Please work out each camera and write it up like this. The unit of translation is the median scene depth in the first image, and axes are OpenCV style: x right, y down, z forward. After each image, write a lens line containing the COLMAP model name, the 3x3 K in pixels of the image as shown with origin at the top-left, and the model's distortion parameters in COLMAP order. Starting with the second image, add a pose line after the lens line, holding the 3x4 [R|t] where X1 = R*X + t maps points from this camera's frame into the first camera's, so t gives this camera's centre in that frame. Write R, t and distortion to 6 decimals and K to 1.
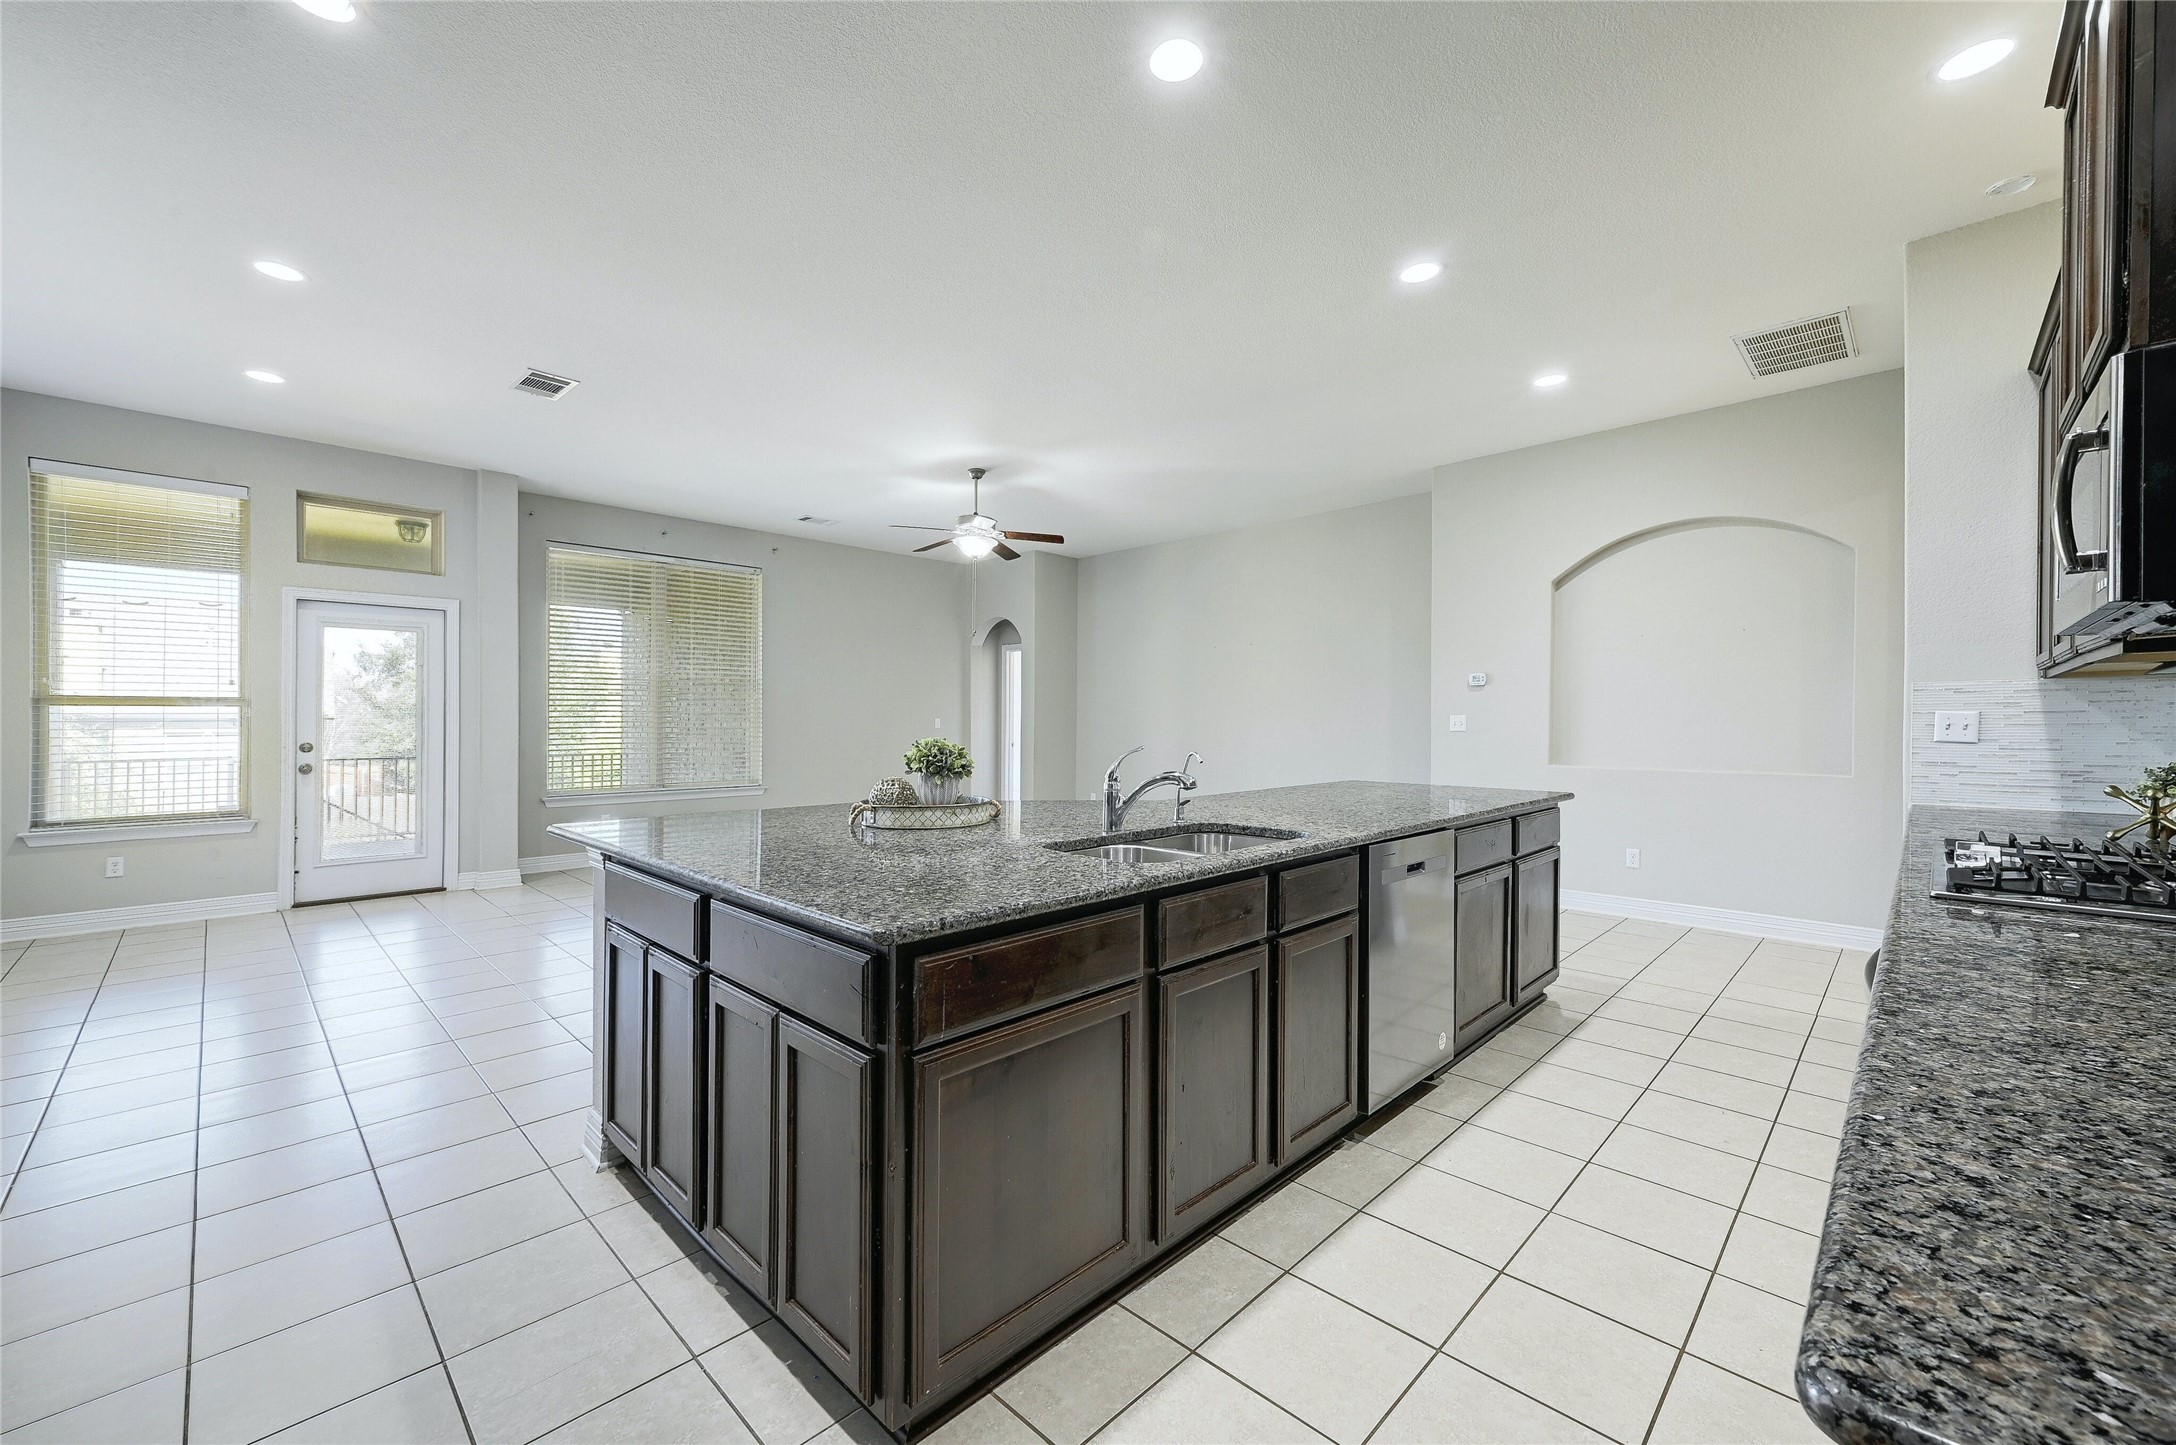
lens RADIAL K [[851.4, 0, 1084.4], [0, 851.4, 720.8], [0, 0, 1]] dist [0.000022, -0.000028]
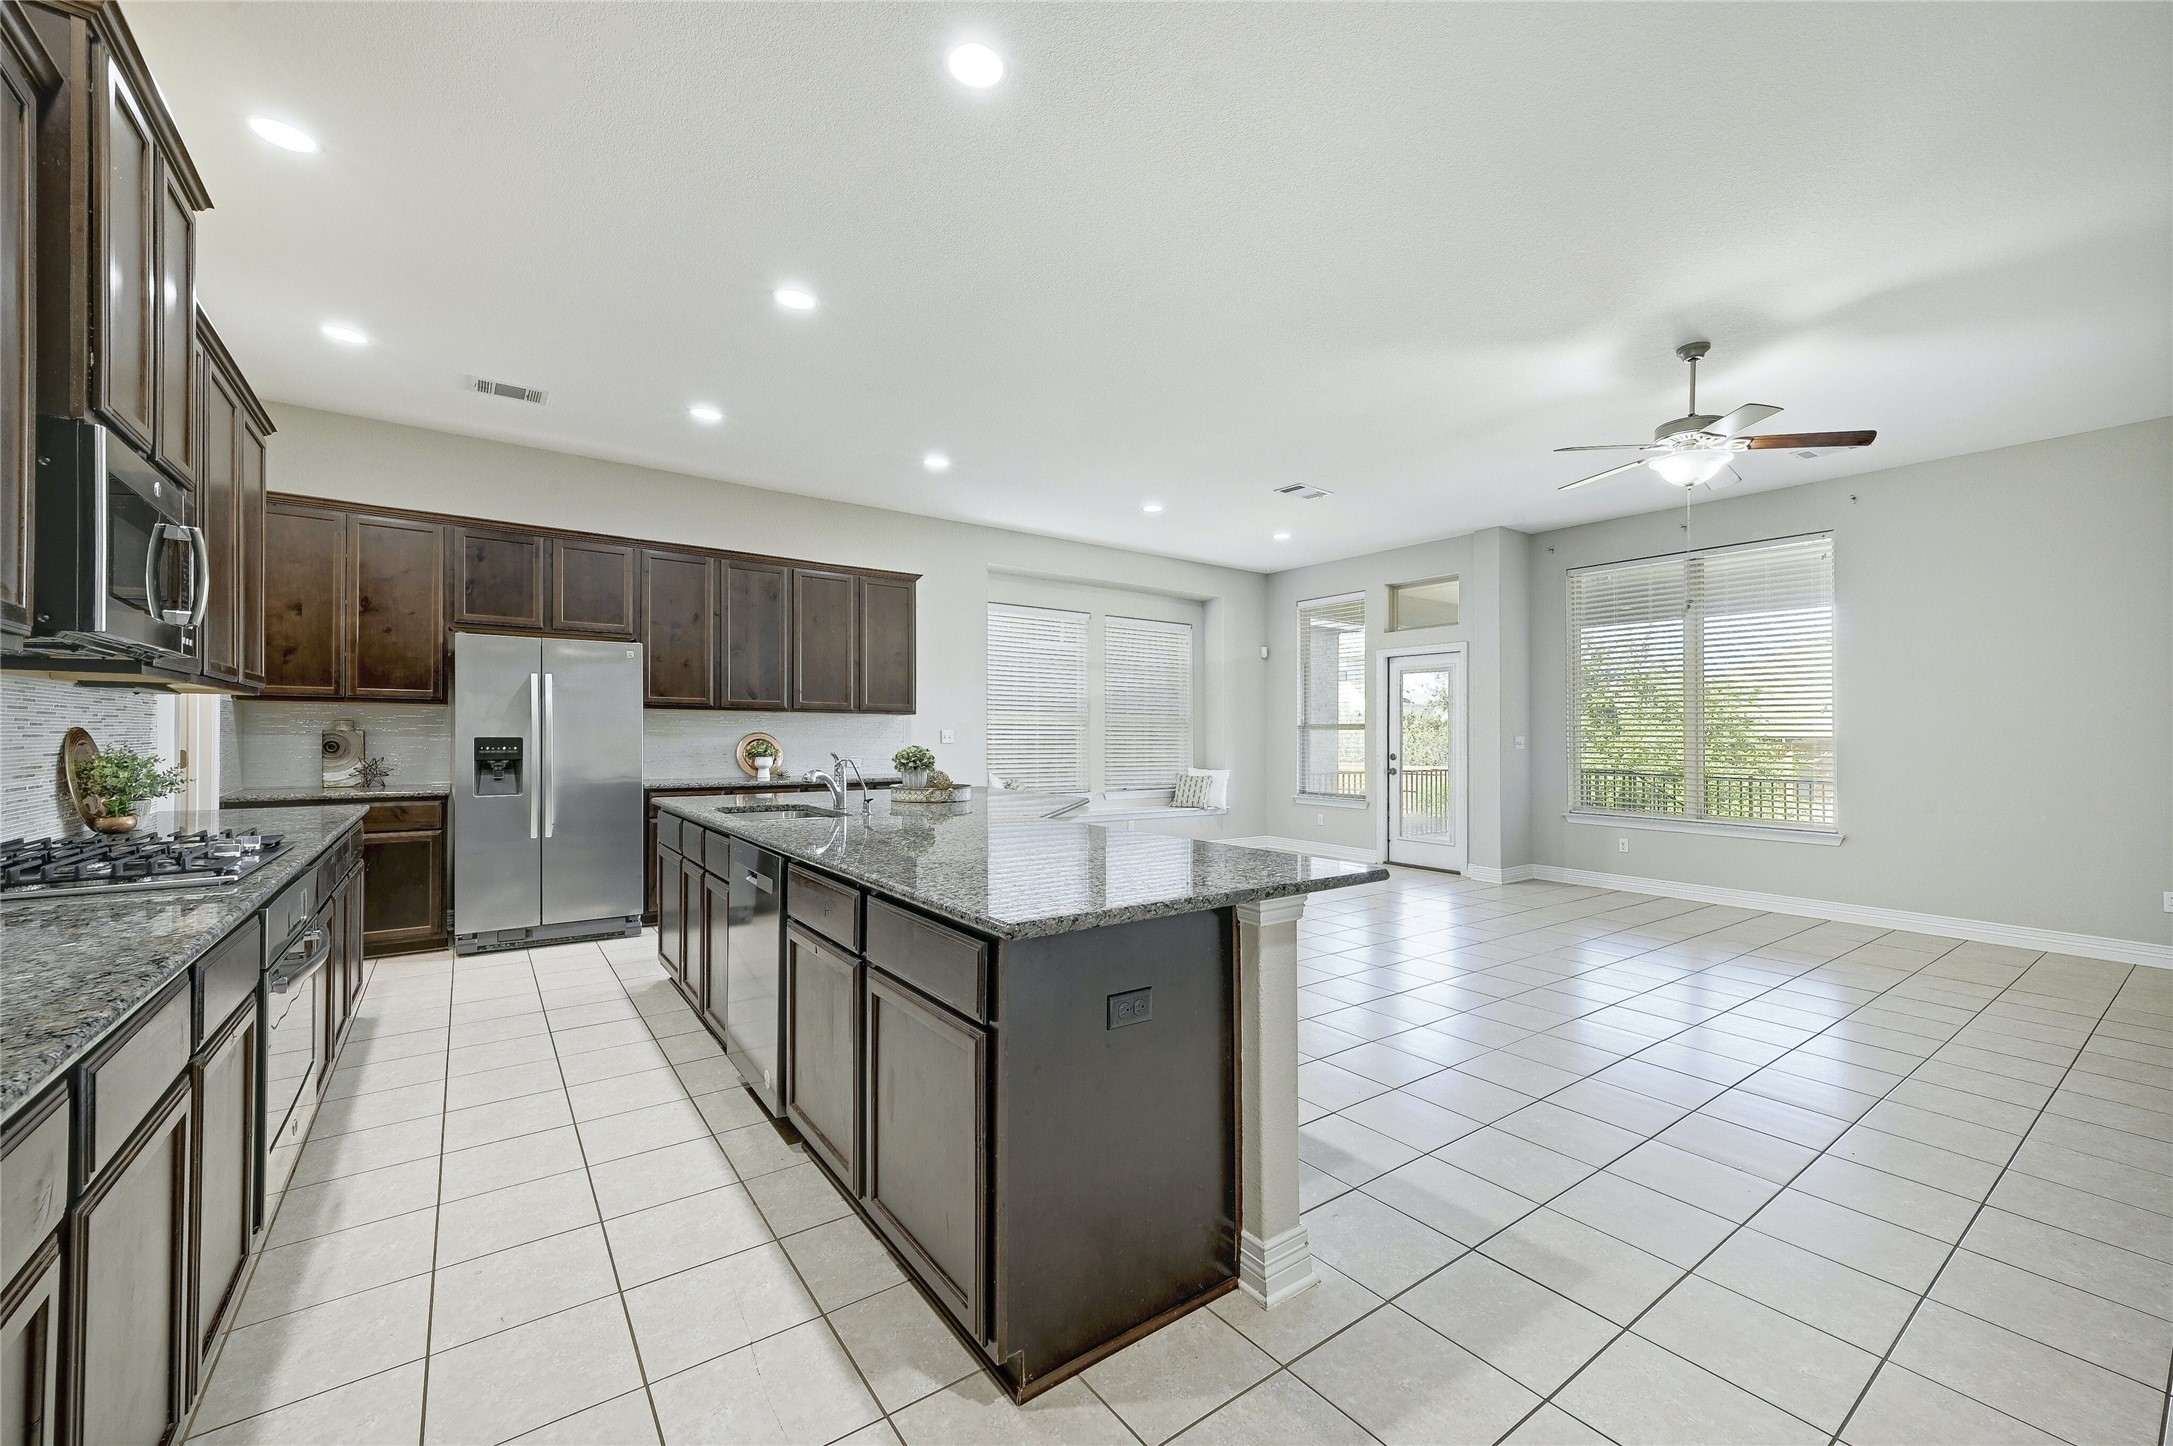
lens RADIAL K [[873.3, 0, 1099.8], [0, 873.3, 713.5], [0, 0, 1]] dist [-0.001360, -0.000112]
pose [[-0.155945, -0.023977, -0.987475, 0.650556], [-0.008040, 0.999703, -0.023004, -0.003612], [0.987733, 0.004352, -0.156091, 0.743733]]
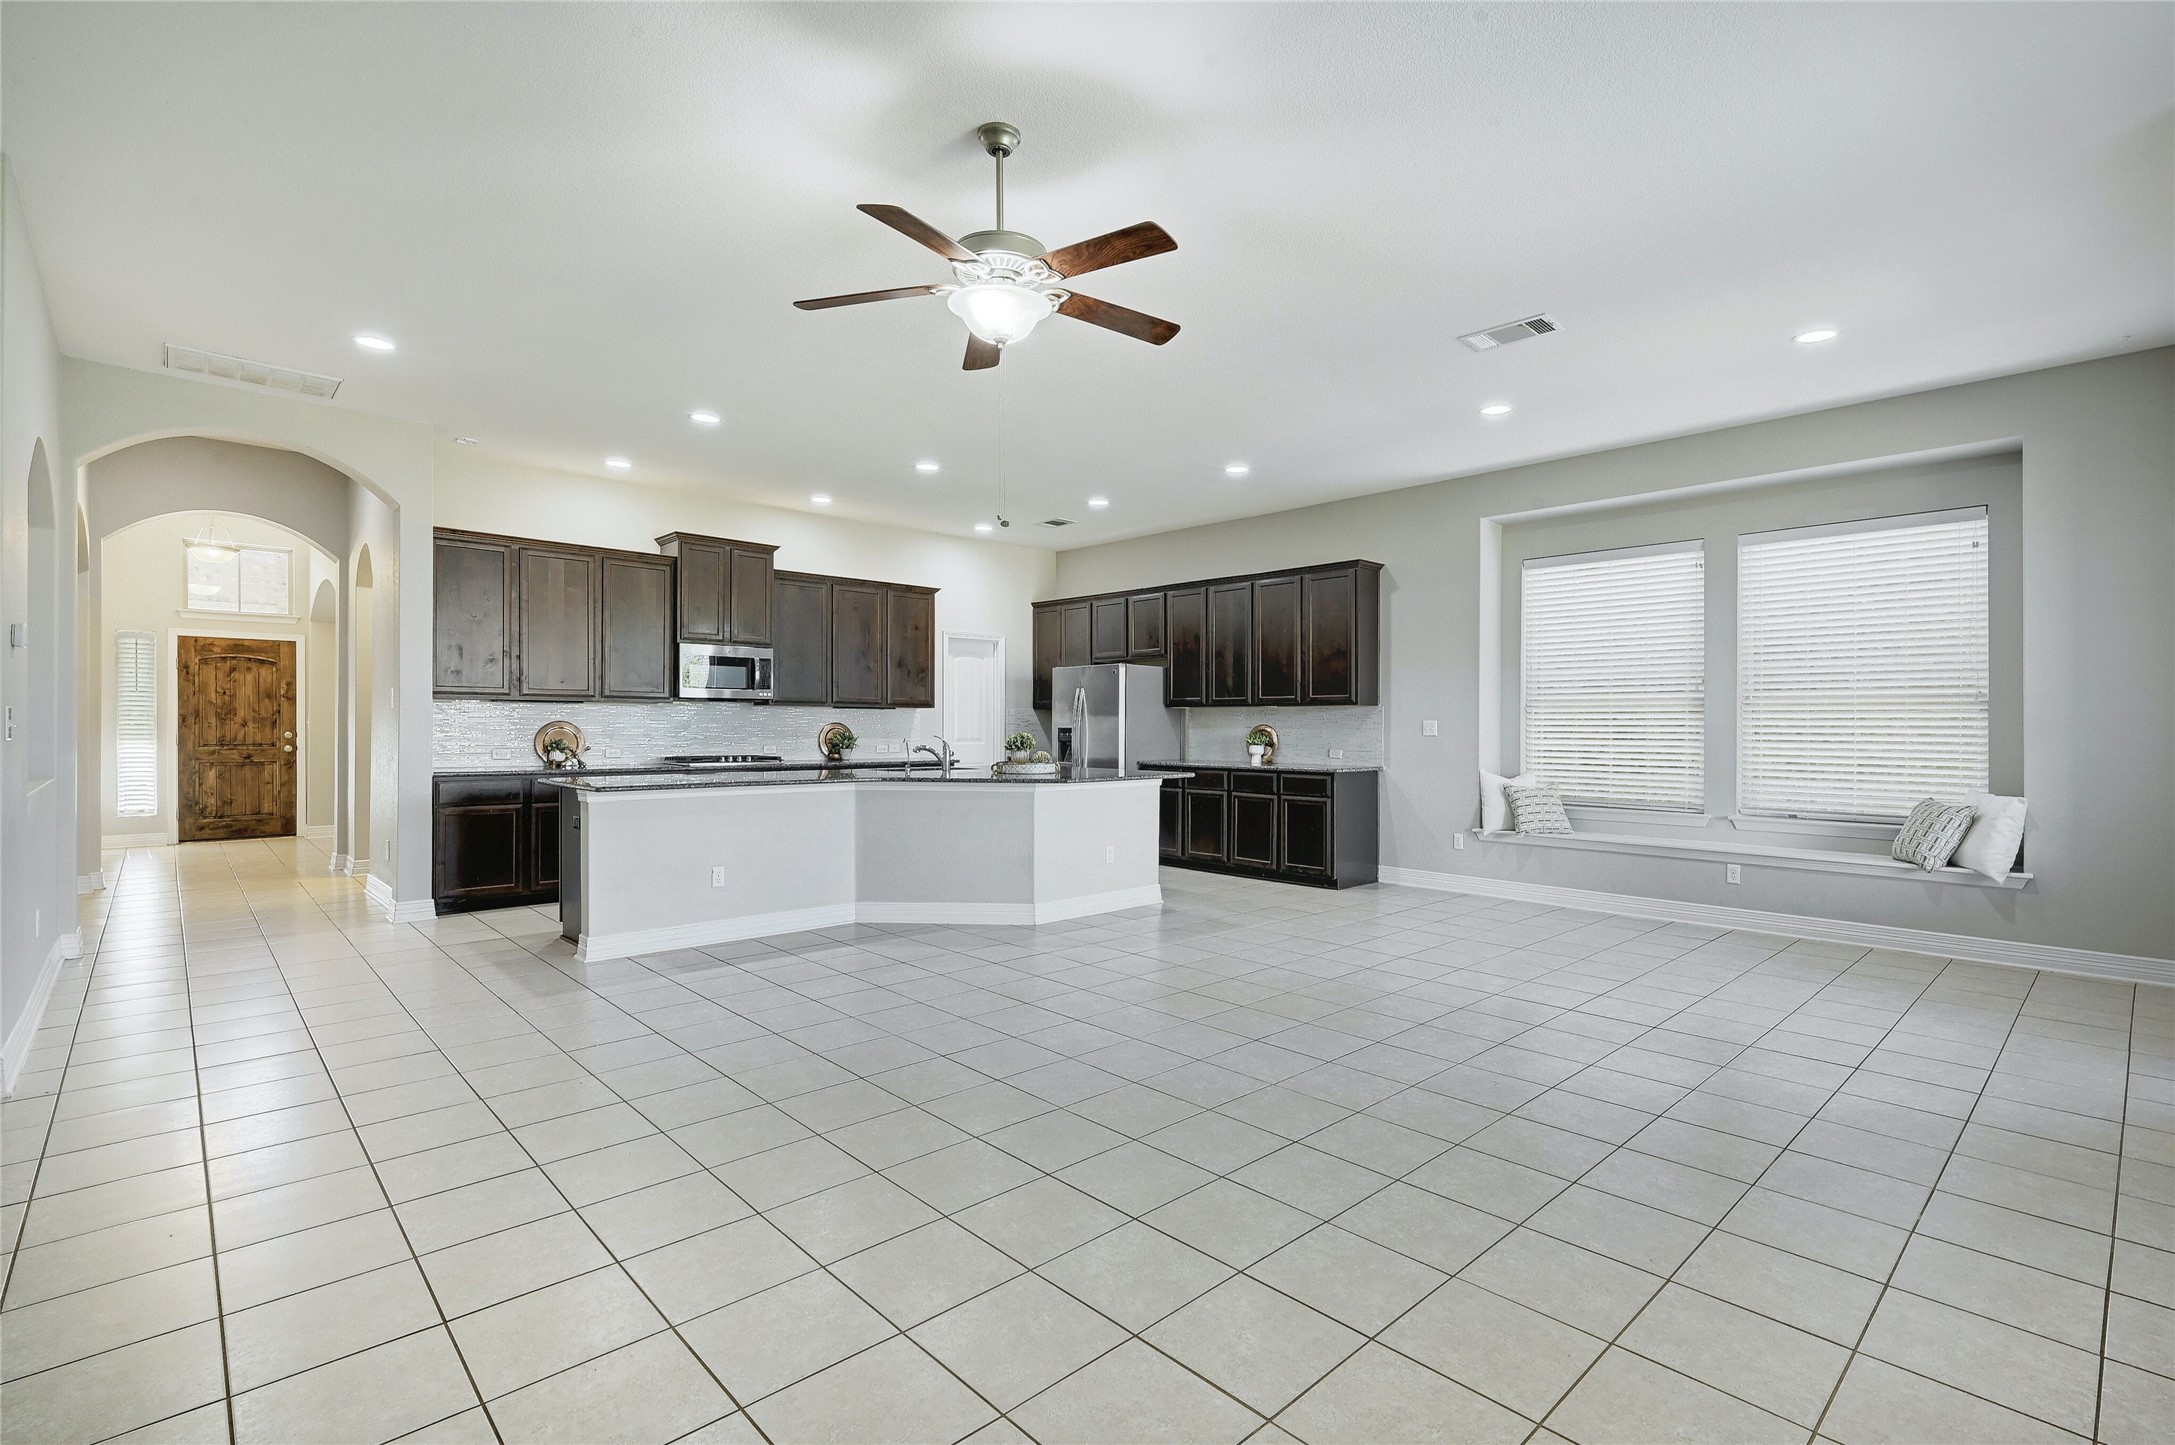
lens RADIAL K [[991.7, 0, 1079.3], [0, 991.7, 726.3], [0, 0, 1]] dist [0.000220, 0.000047]
pose [[-0.998997, -0.002659, 0.044703, -0.226284], [-0.002606, 0.999996, 0.001253, 0.000413], [-0.044706, 0.001136, -0.999000, 1.685546]]
